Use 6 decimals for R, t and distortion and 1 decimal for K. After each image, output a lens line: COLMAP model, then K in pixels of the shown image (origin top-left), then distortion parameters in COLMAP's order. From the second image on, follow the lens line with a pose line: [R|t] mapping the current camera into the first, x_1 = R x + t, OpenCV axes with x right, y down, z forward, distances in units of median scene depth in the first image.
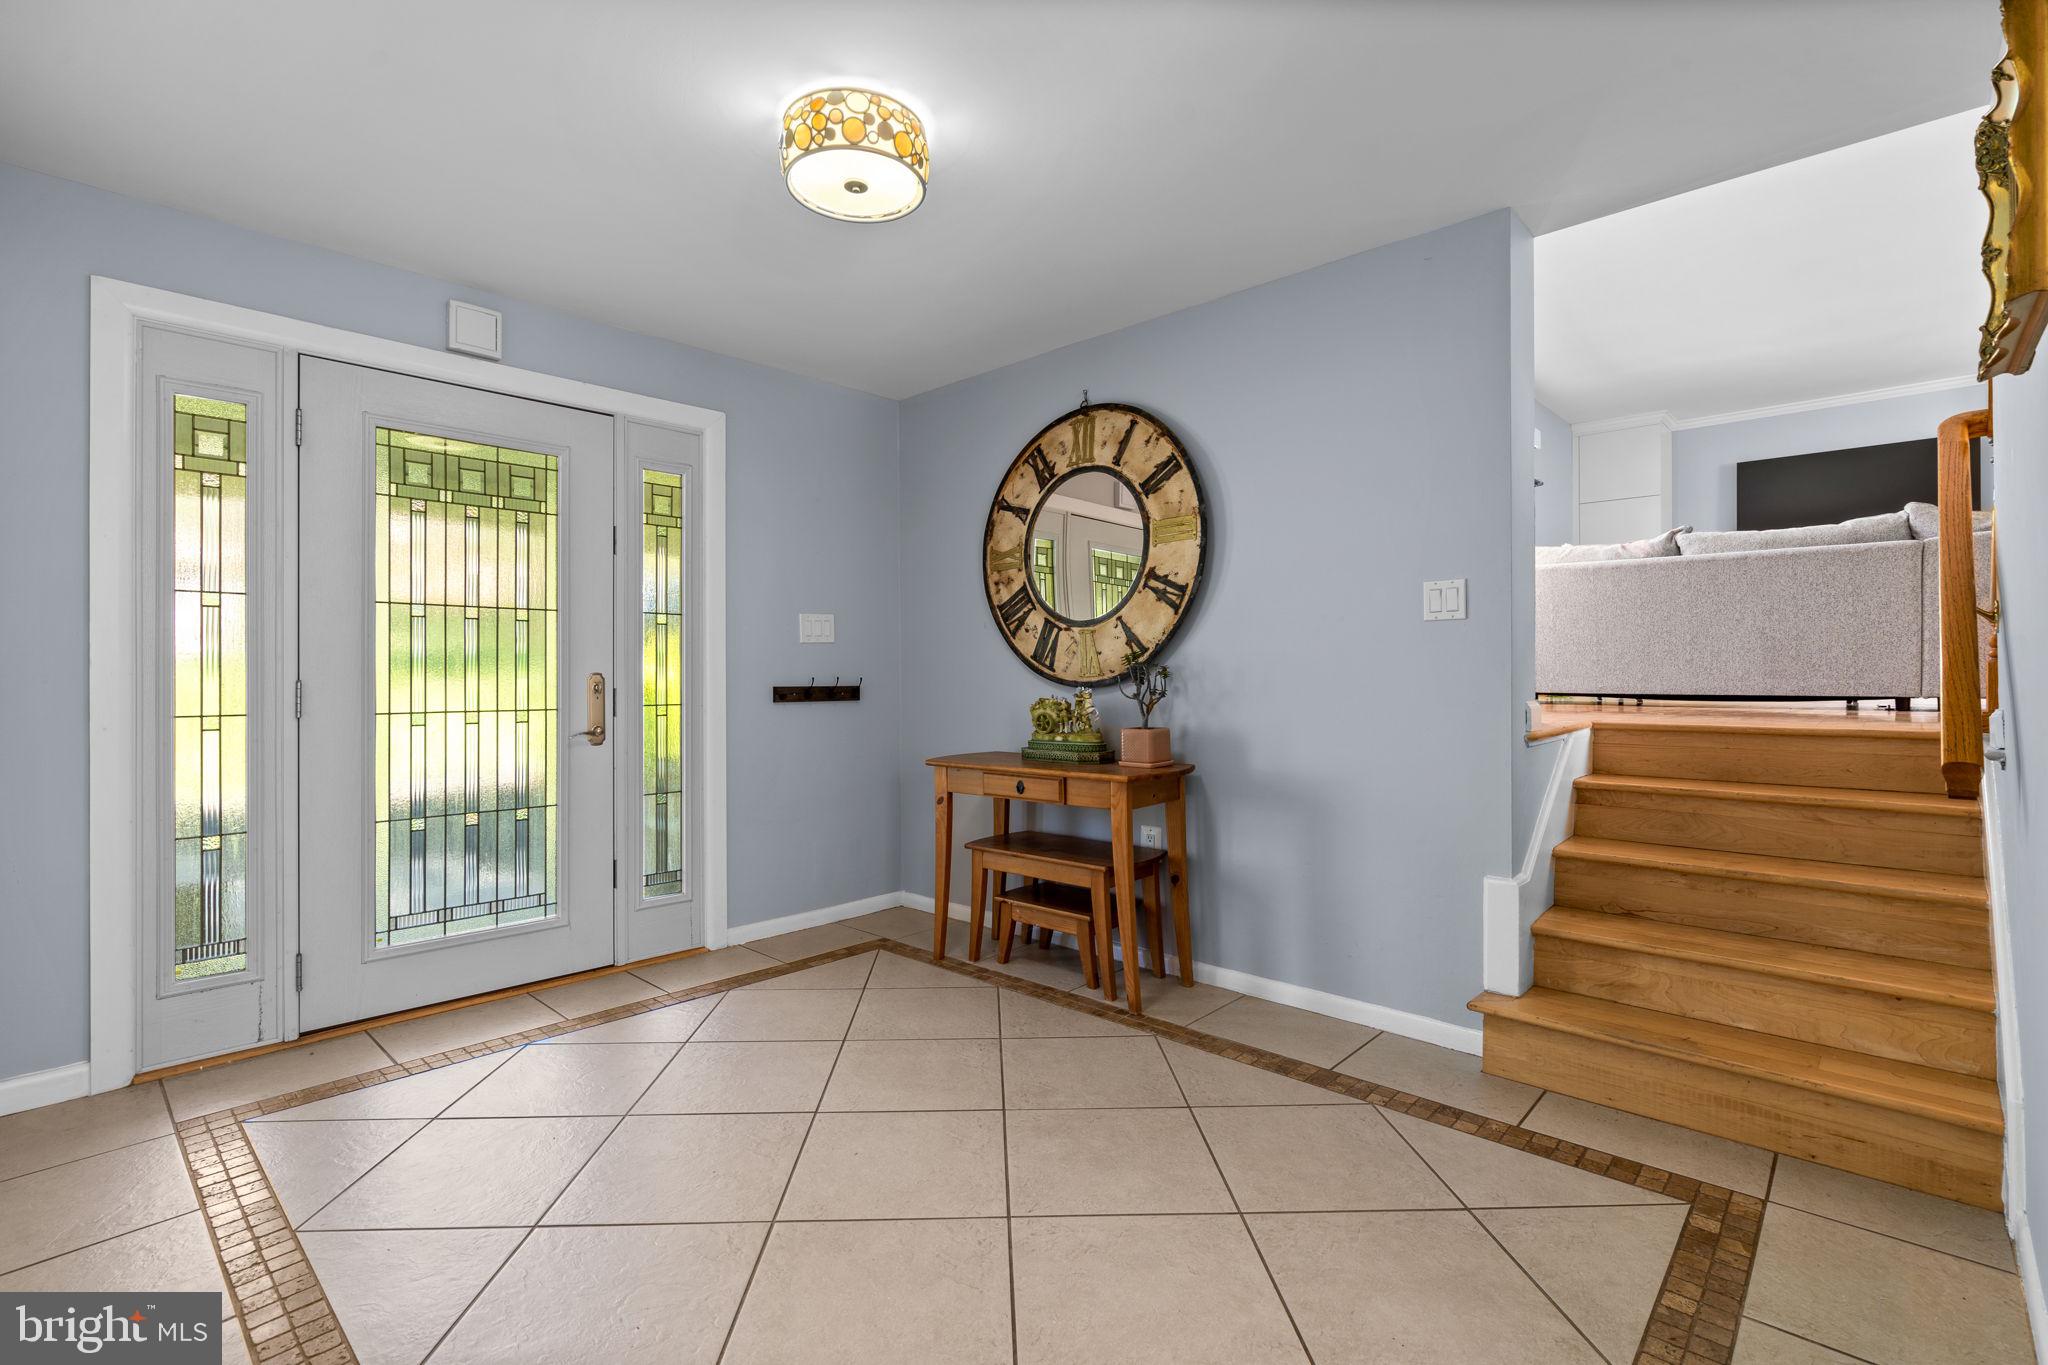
lens RADIAL K [[941.4, 0, 1011.4], [0, 941.4, 666.6], [0, 0, 1]] dist [0.001604, 0.000803]
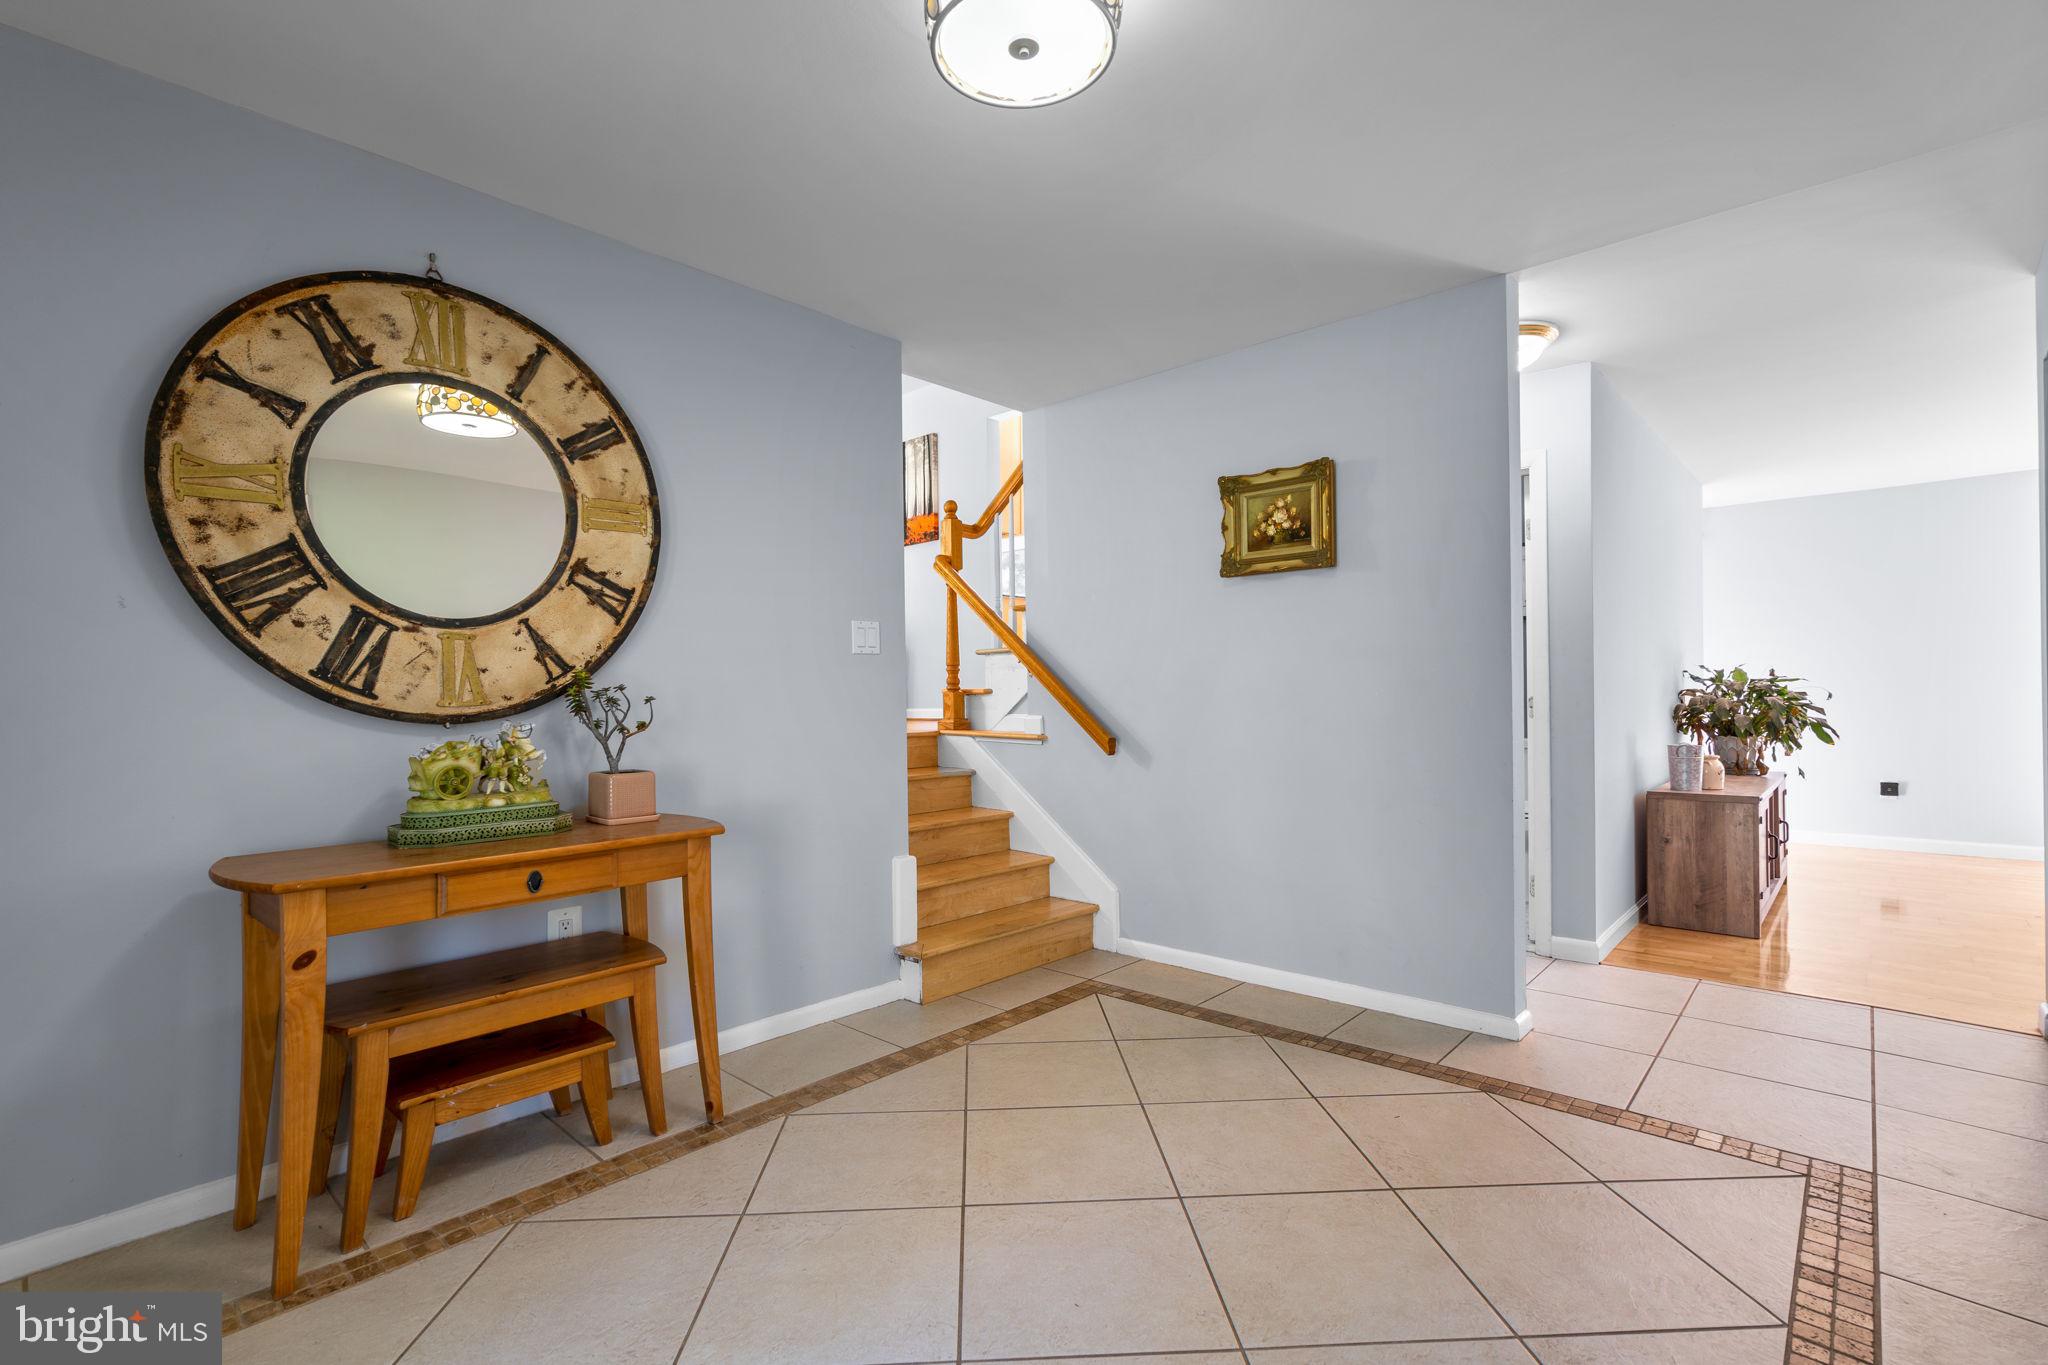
lens RADIAL K [[941.4, 0, 1013.6], [0, 941.4, 690.8], [0, 0, 1]] dist [0.001604, 0.000803]
pose [[-0.015882, 0.009603, 0.999828, -0.601049], [0.002450, 0.999951, -0.009565, 0.007497], [-0.999871, 0.002297, -0.015905, 0.668032]]
